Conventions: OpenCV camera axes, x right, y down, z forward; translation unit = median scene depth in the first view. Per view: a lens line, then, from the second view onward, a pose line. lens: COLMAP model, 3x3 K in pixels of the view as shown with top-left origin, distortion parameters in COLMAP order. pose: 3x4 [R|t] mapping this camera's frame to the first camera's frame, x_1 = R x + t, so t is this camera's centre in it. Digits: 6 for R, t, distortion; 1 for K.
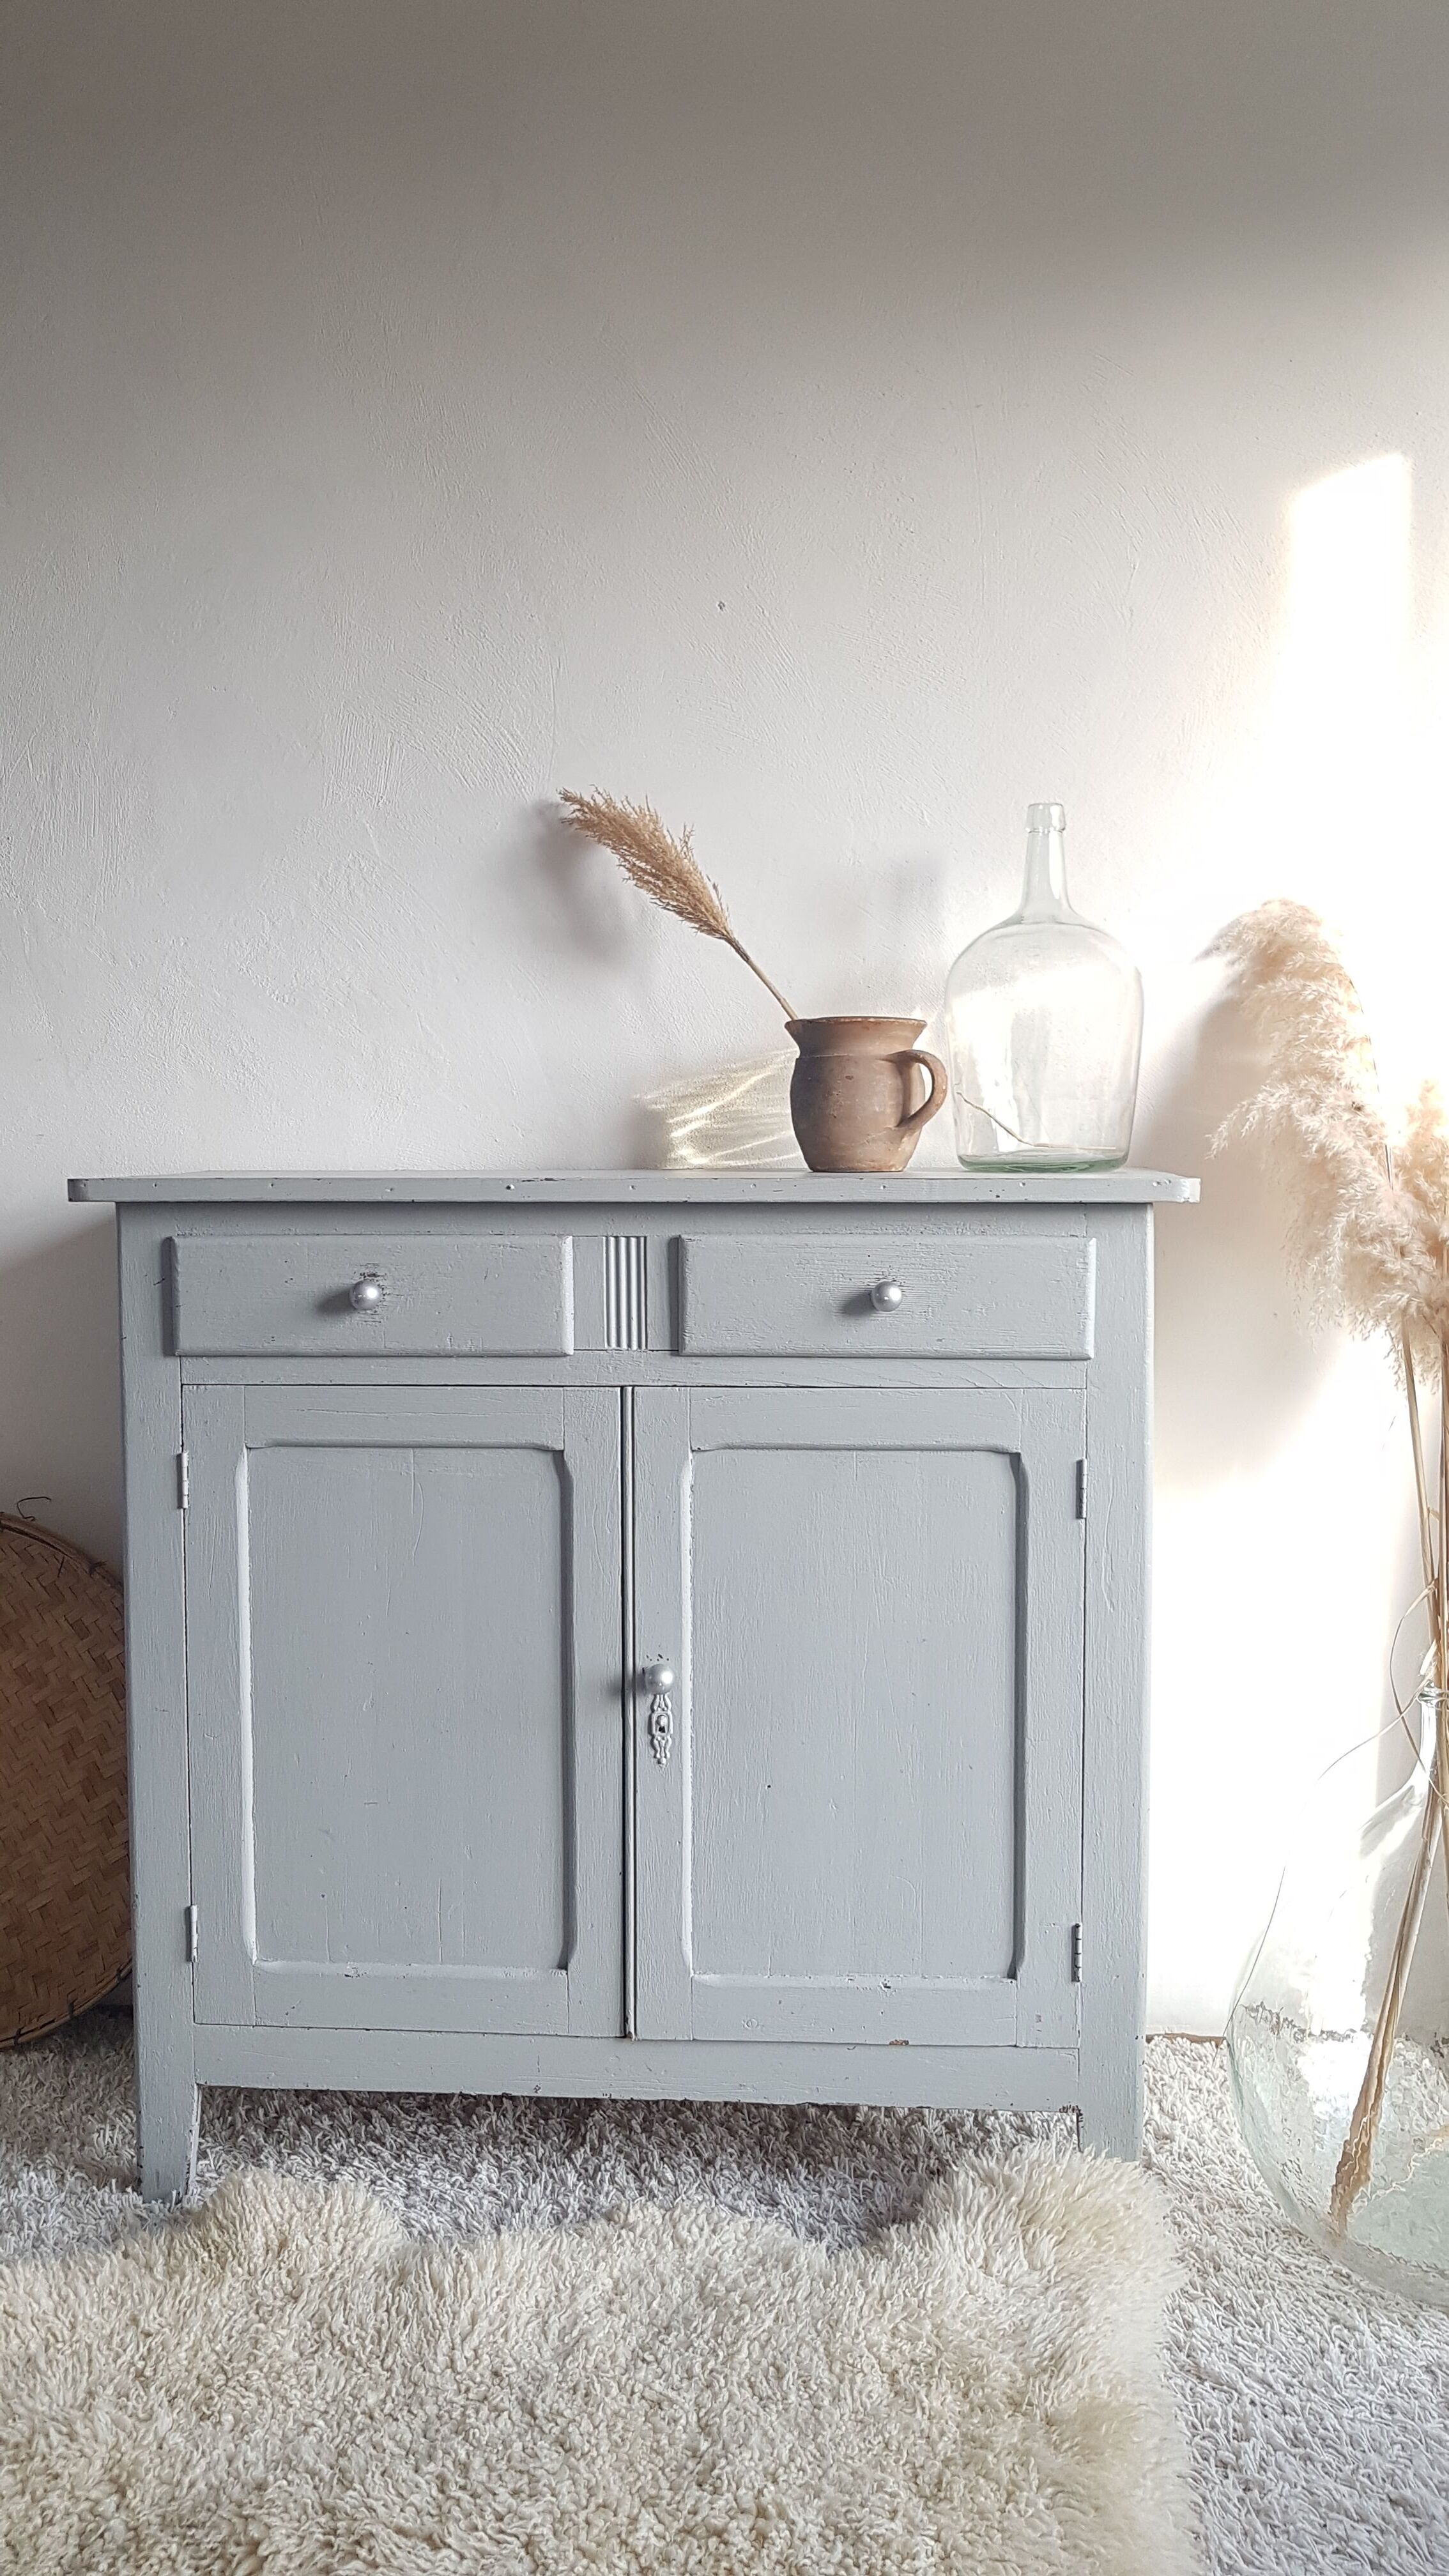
lens RADIAL K [[2043.0, 0, 747.3], [0, 2043.0, 1262.4], [0, 0, 1]] dist [-0.013522, -0.000806]
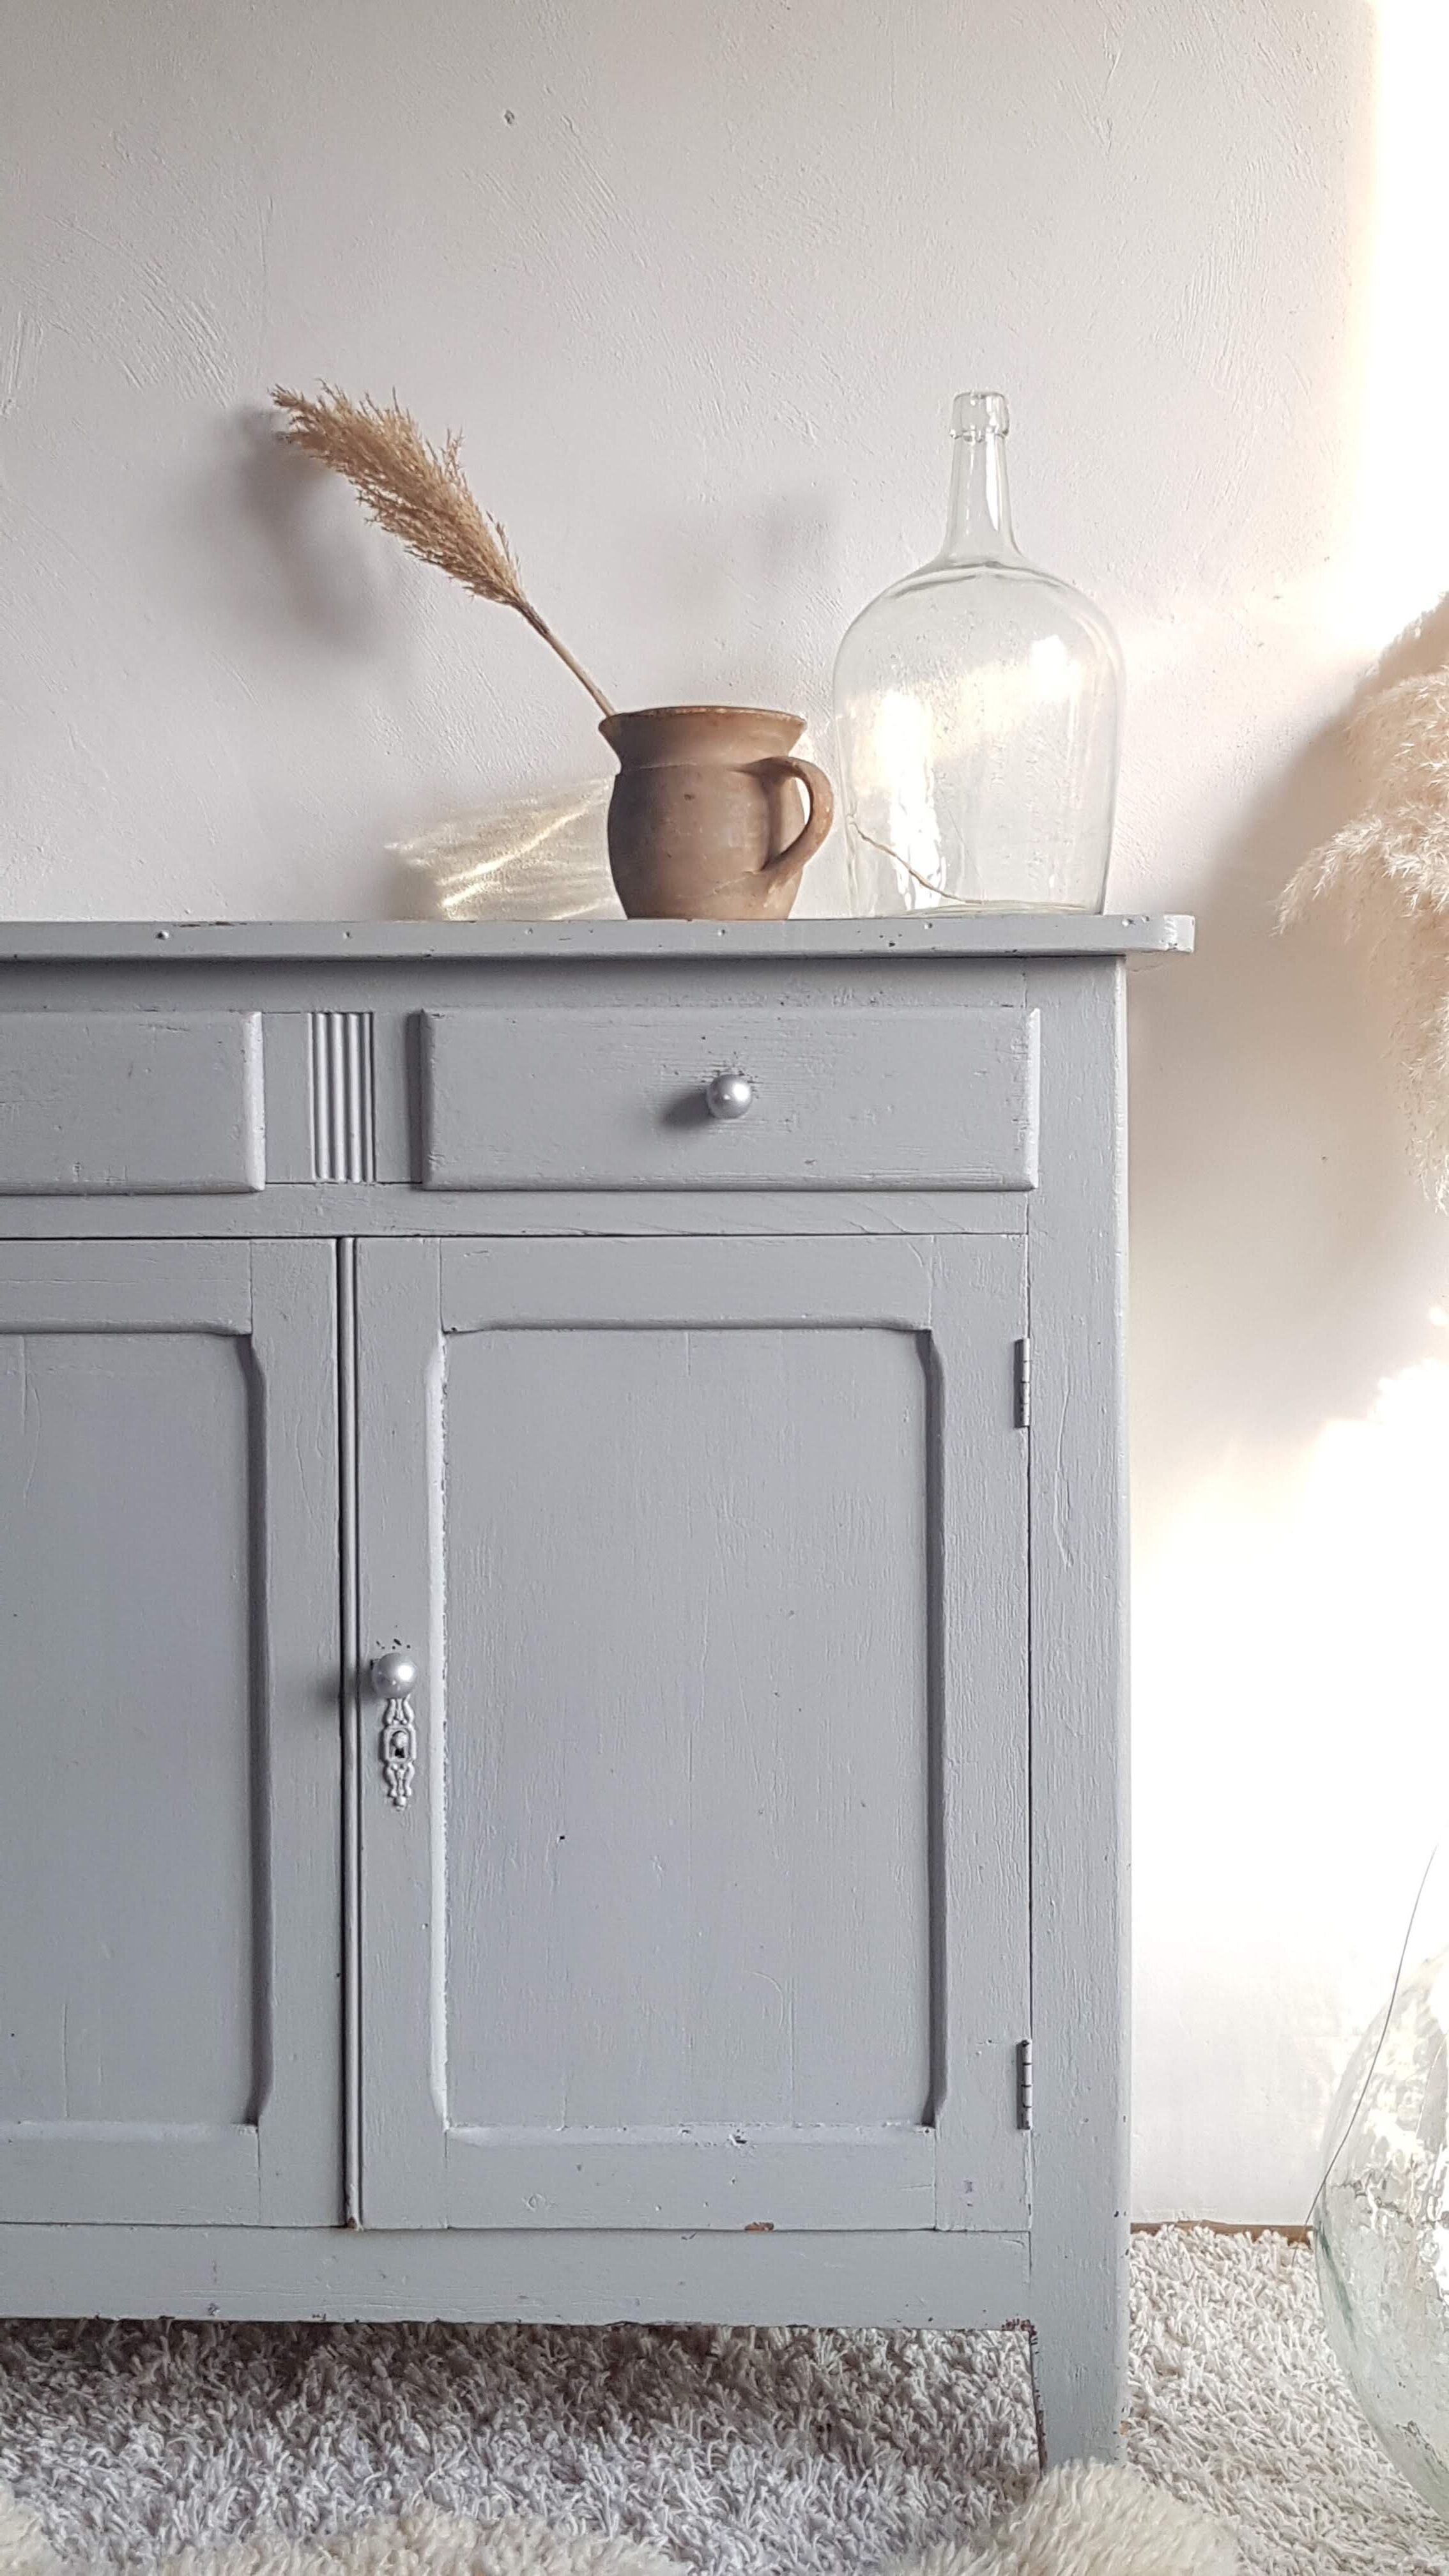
lens RADIAL K [[2705.4, 0, 768.5], [0, 2705.4, 1209.1], [0, 0, 1]] dist [0.095286, -0.189578]
pose [[0.999586, -0.005220, 0.028296, 0.052339], [0.005579, 0.999905, -0.012642, 0.061045], [-0.028228, 0.012794, 0.999520, 0.104087]]
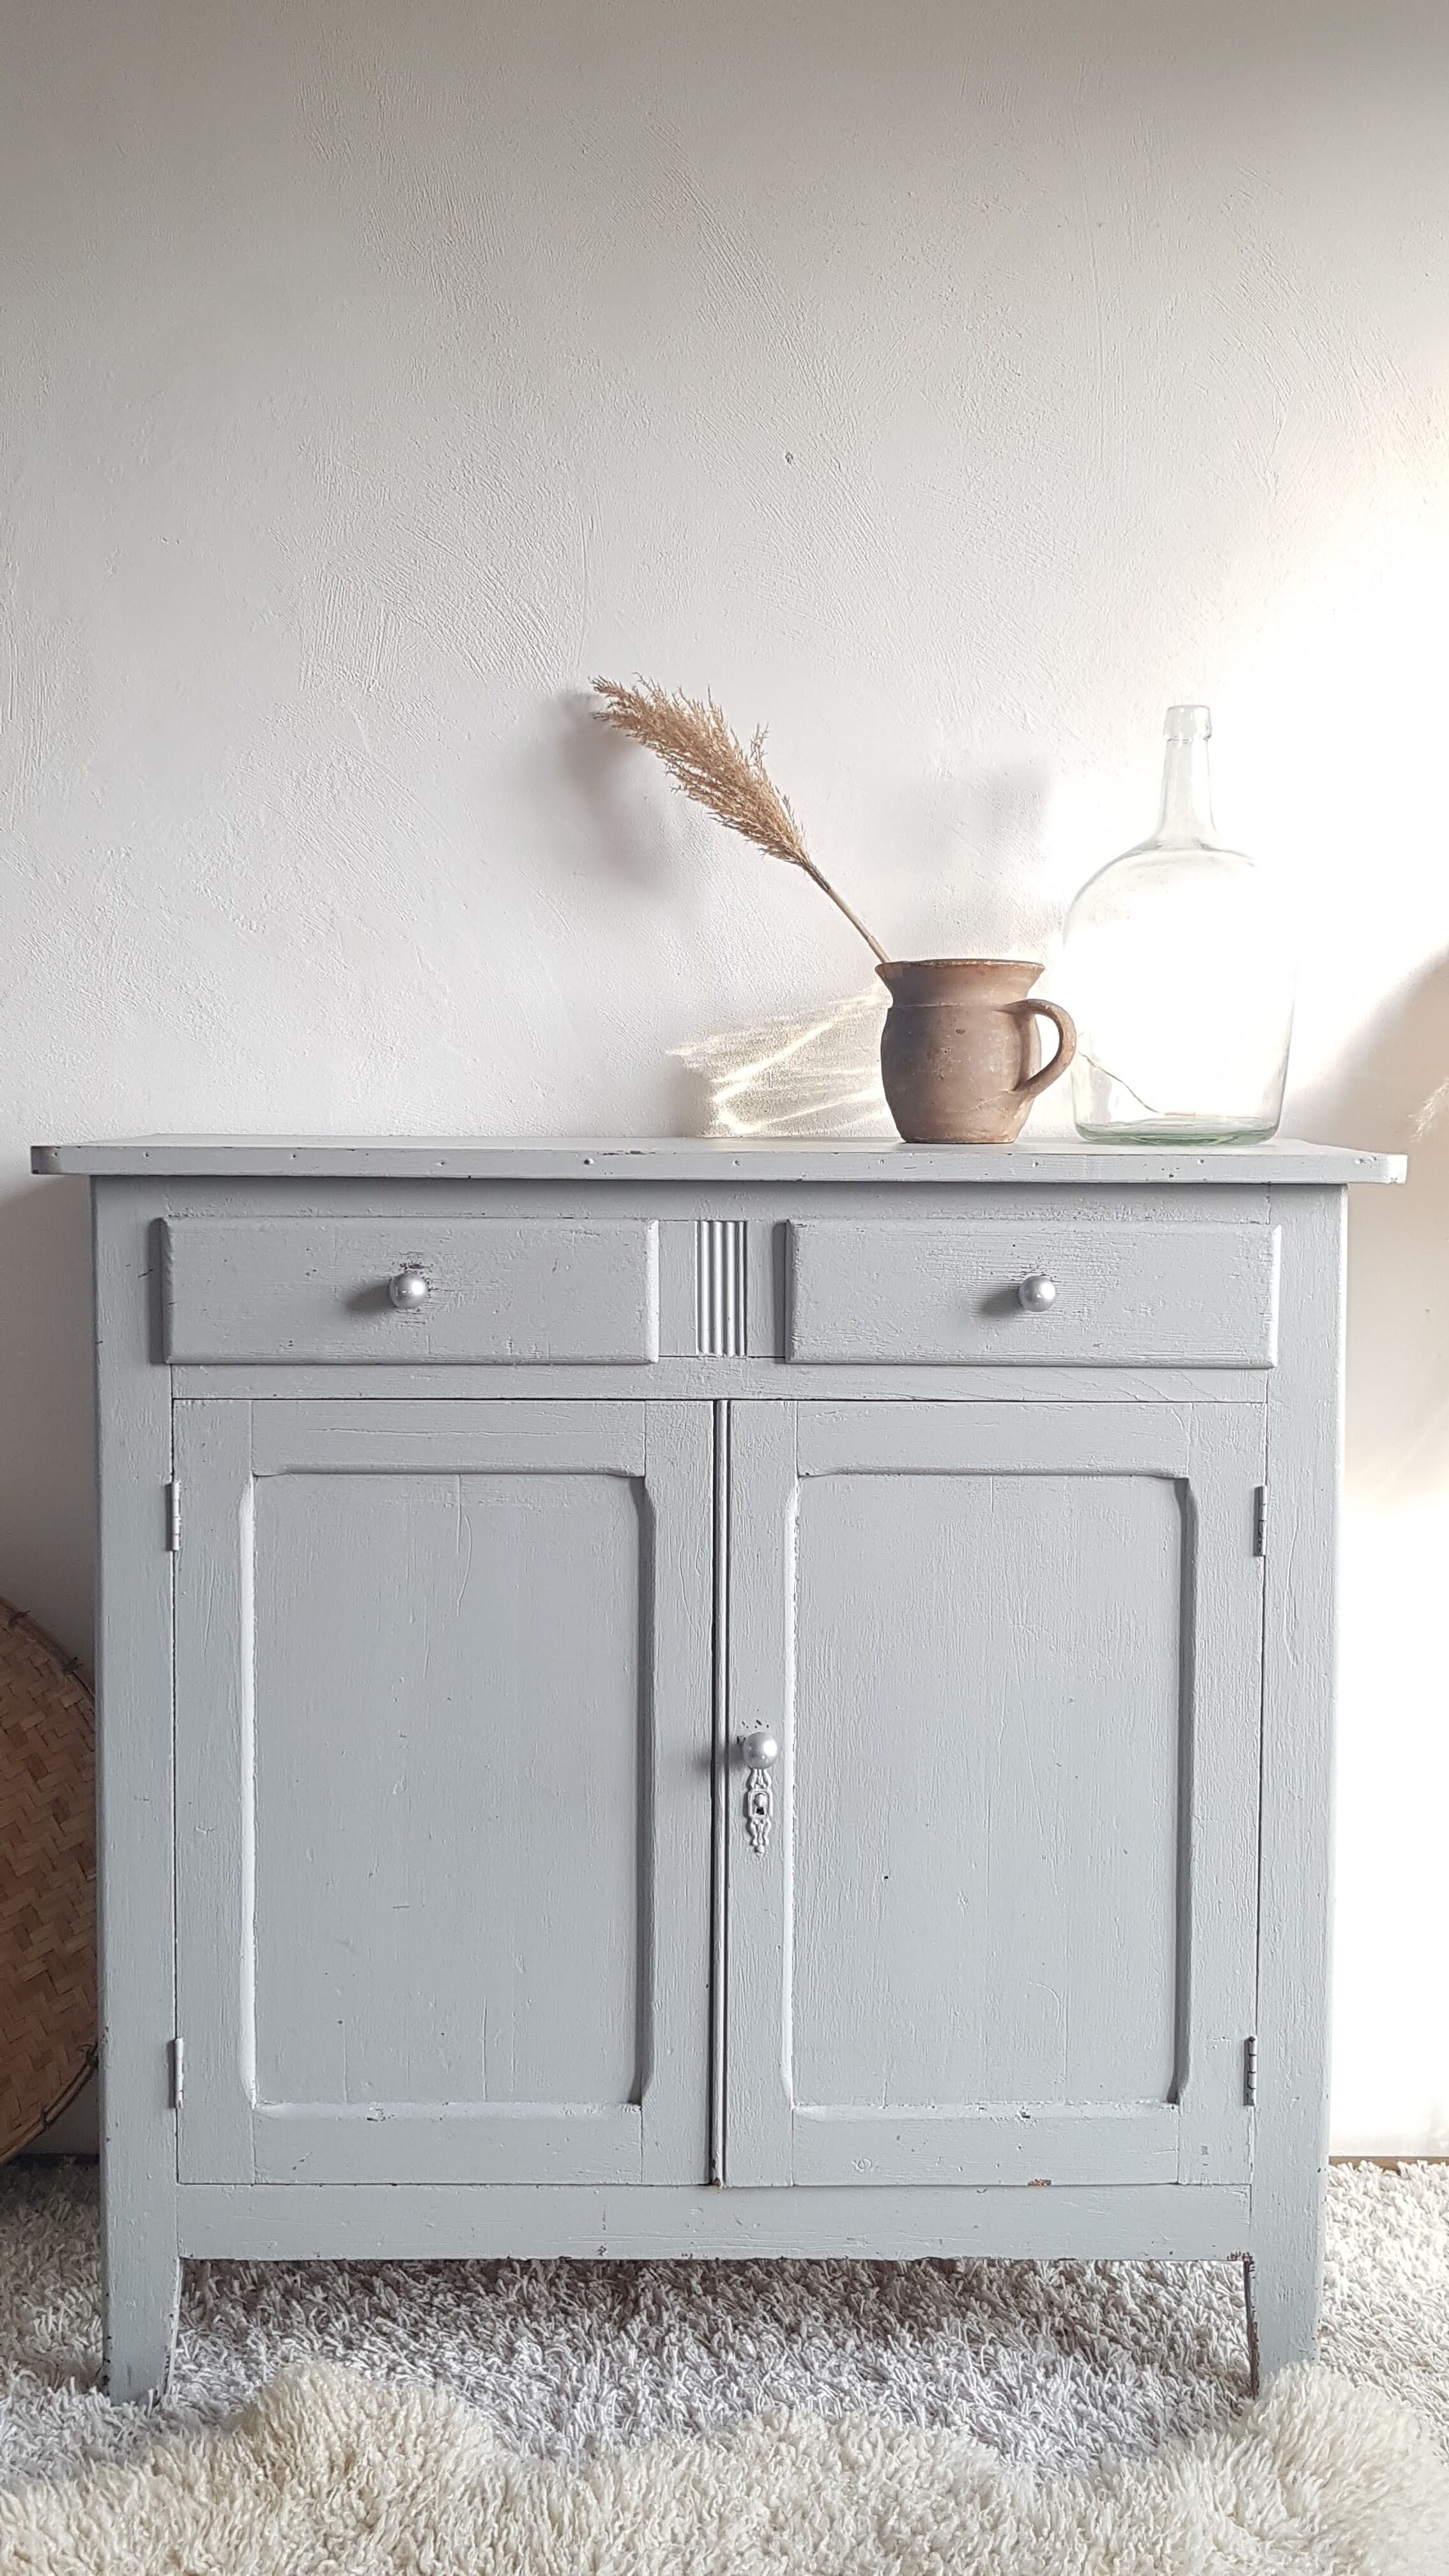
lens RADIAL K [[2341.6, 0, 743.0], [0, 2341.6, 1253.0], [0, 0, 1]] dist [0.100267, -0.196821]
pose [[0.996885, 0.002894, 0.078822, -0.121008], [-0.003862, 0.999919, 0.012135, -0.010711], [-0.078780, -0.012402, 0.996815, 0.041684]]
